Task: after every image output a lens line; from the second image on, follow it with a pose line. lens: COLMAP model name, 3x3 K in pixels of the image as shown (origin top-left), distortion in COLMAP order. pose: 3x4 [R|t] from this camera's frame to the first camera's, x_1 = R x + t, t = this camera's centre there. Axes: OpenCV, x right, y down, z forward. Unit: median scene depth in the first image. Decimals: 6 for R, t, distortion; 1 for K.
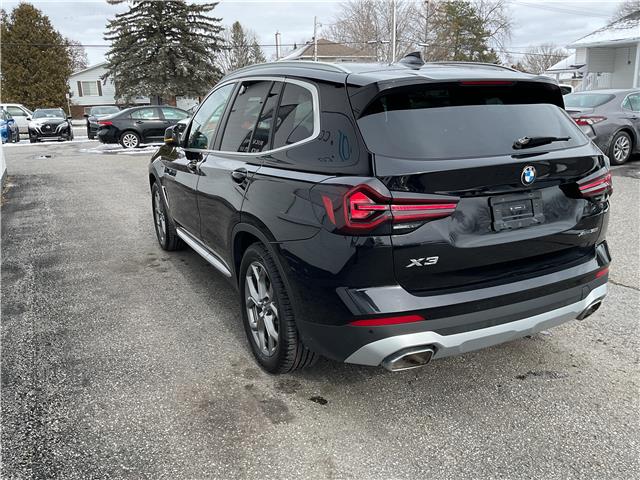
lens RADIAL K [[530.0, 0, 320.0], [0, 530.0, 240.0], [0, 0, 1]] dist [0.036166, -0.076033]
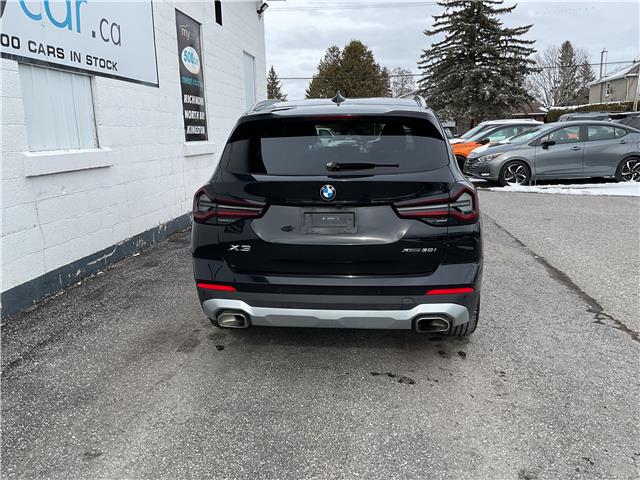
lens RADIAL K [[530.0, 0, 320.0], [0, 530.0, 240.0], [0, 0, 1]] dist [0.036166, -0.076033]
pose [[0.838846, 0.117662, -0.531501, 0.047390], [-0.139241, 0.990258, -0.000537, -0.000350], [0.526260, 0.074457, 0.847058, -0.002100]]
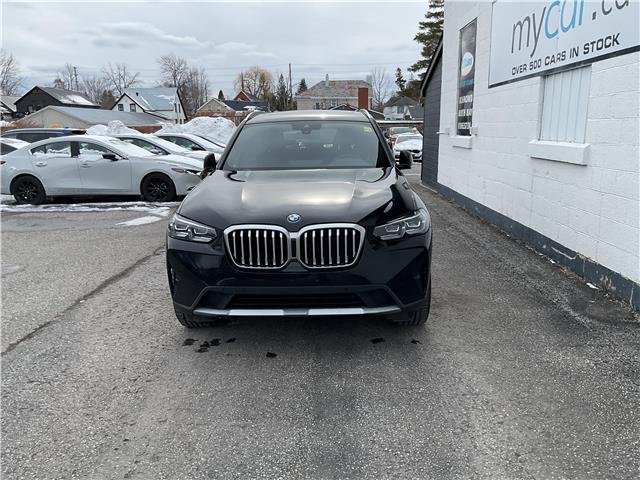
lens RADIAL K [[523.5, 0, 318.1], [0, 523.5, 240.6], [0, 0, 1]] dist [0.071622, -0.137726]
pose [[-0.878882, -0.059703, 0.473288, -0.055469], [0.157748, 0.899949, 0.406457, -0.044675], [-0.450202, 0.431888, -0.781531, 0.173566]]
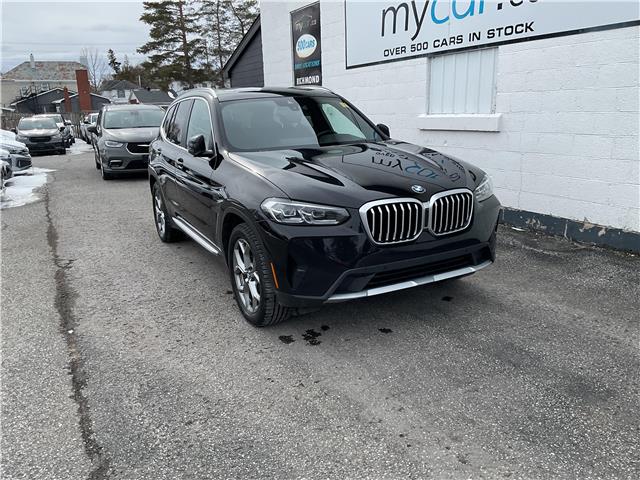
lens RADIAL K [[523.5, 0, 318.1], [0, 523.5, 240.6], [0, 0, 1]] dist [0.071622, -0.137726]
pose [[-0.997862, 0.065345, 0.001206, -0.009997], [0.057734, 0.872697, 0.484837, -0.048114], [0.030630, 0.483870, -0.874604, 0.183018]]
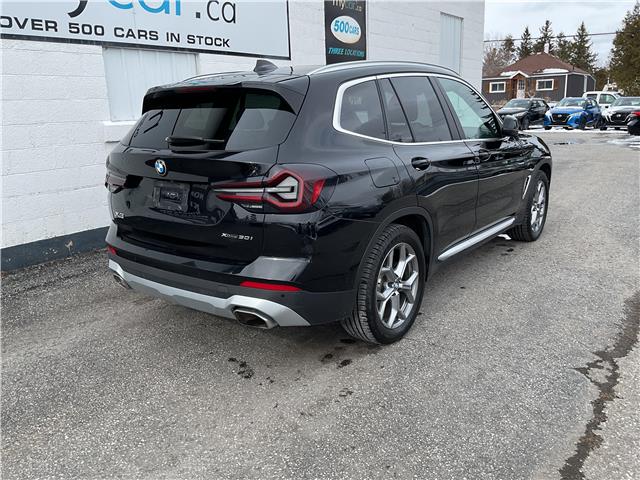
lens RADIAL K [[530.0, 0, 320.0], [0, 530.0, 240.0], [0, 0, 1]] dist [0.036166, -0.076033]
pose [[0.438669, 0.232398, -0.868079, 0.075163], [-0.210897, 0.965628, 0.151941, -0.010117], [0.873552, 0.116423, 0.472602, 0.034488]]
